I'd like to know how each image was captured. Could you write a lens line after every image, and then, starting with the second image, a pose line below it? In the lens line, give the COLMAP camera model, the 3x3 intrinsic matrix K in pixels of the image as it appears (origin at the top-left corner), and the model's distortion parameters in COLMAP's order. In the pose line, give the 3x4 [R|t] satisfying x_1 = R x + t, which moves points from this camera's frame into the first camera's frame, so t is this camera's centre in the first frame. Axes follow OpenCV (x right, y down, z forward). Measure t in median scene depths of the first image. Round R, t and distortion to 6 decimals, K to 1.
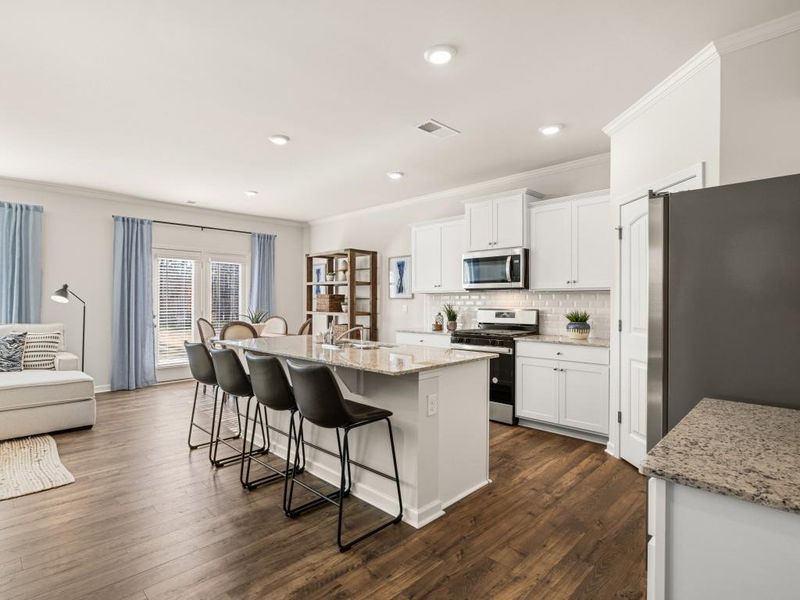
lens RADIAL K [[418.8, 0, 374.1], [0, 418.8, 301.9], [0, 0, 1]] dist [-0.000172, -0.000022]
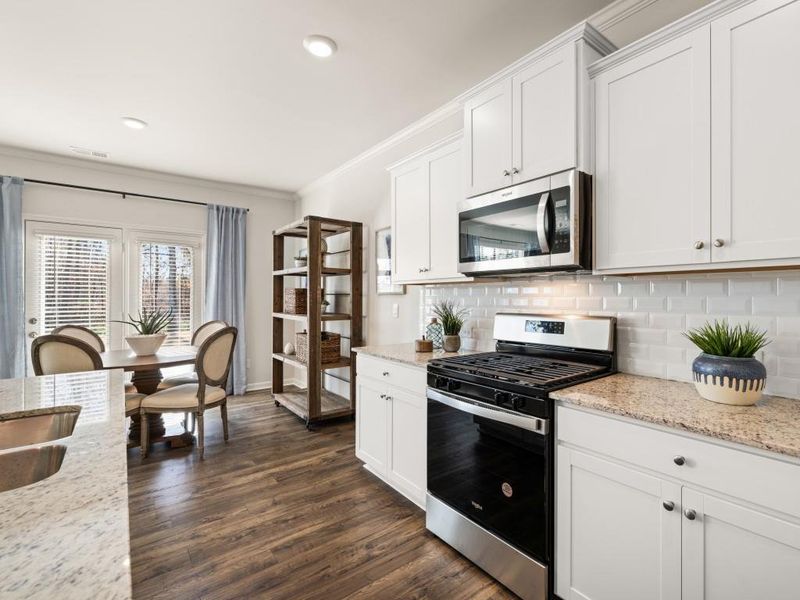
lens RADIAL K [[379.1, 0, 432.2], [0, 379.1, 298.1], [0, 0, 1]] dist [0.000885, -0.000018]
pose [[0.996863, -0.001605, -0.079125, 0.217889], [0.001604, 0.999999, -0.000064, -0.002055], [0.079125, -0.000063, 0.996865, 0.552778]]
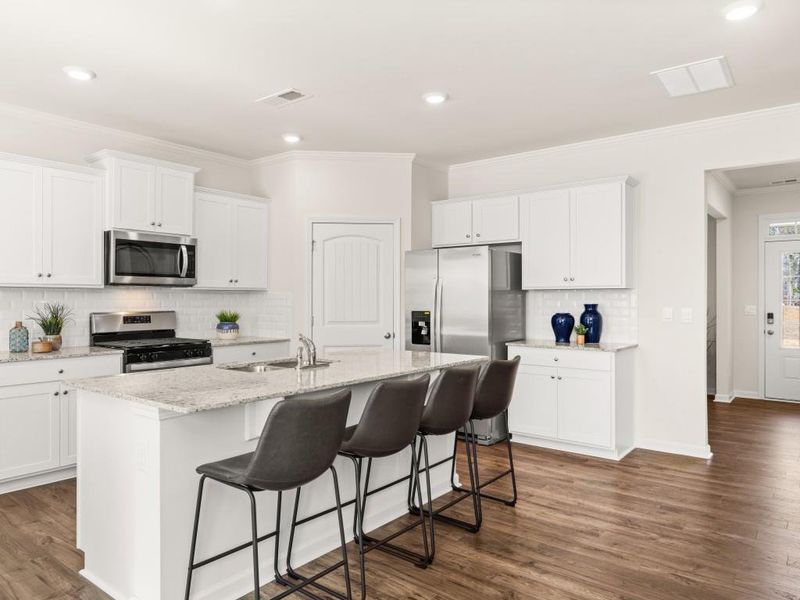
lens RADIAL K [[552.4, 0, 367.3], [0, 552.4, 298.5], [0, 0, 1]] dist [0.000511, -0.000318]
pose [[-0.106673, -0.002546, 0.994291, -0.707138], [-0.000098, 0.999997, 0.002550, -0.008750], [-0.994294, 0.000175, -0.106673, 0.693682]]
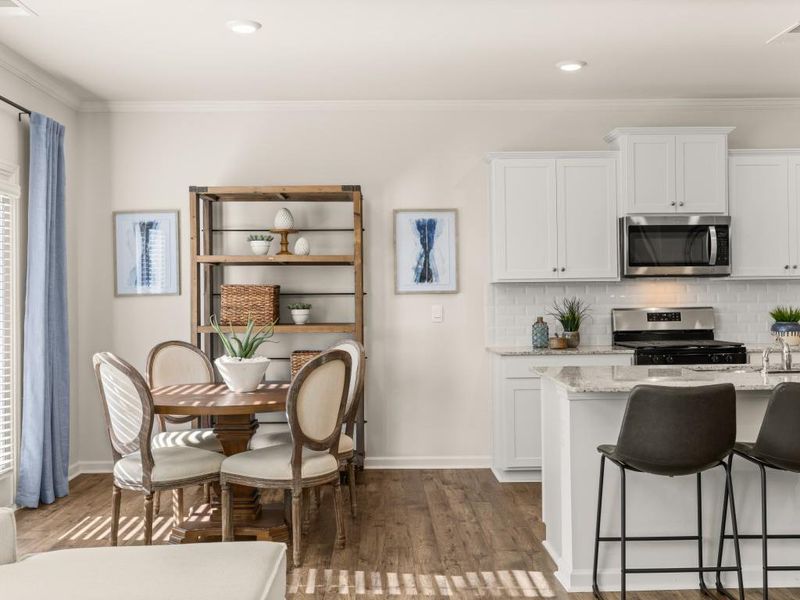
lens RADIAL K [[889.0, 0, 401.4], [0, 889.0, 285.9], [0, 0, 1]] dist [0.015557, 0.005496]
pose [[0.674940, -0.003370, 0.737865, -0.946089], [0.015413, 0.999836, -0.009531, -0.008837], [-0.737711, 0.017805, 0.674881, 0.380408]]
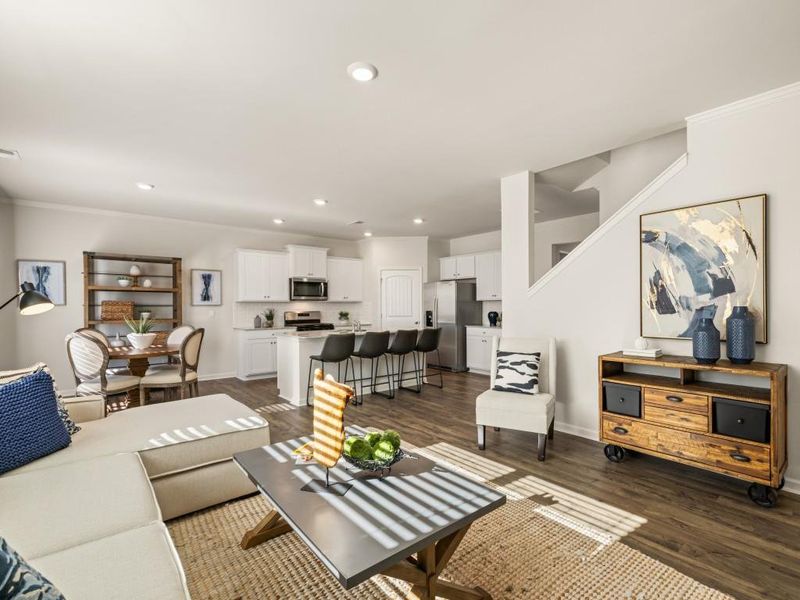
lens RADIAL K [[382.0, 0, 412.2], [0, 382.0, 307.7], [0, 0, 1]] dist [0.001018, 0.000409]
pose [[0.058209, -0.009459, 0.998260, -1.242870], [0.006246, 0.999939, 0.009111, -0.009722], [-0.998285, 0.005705, 0.058264, 0.453549]]
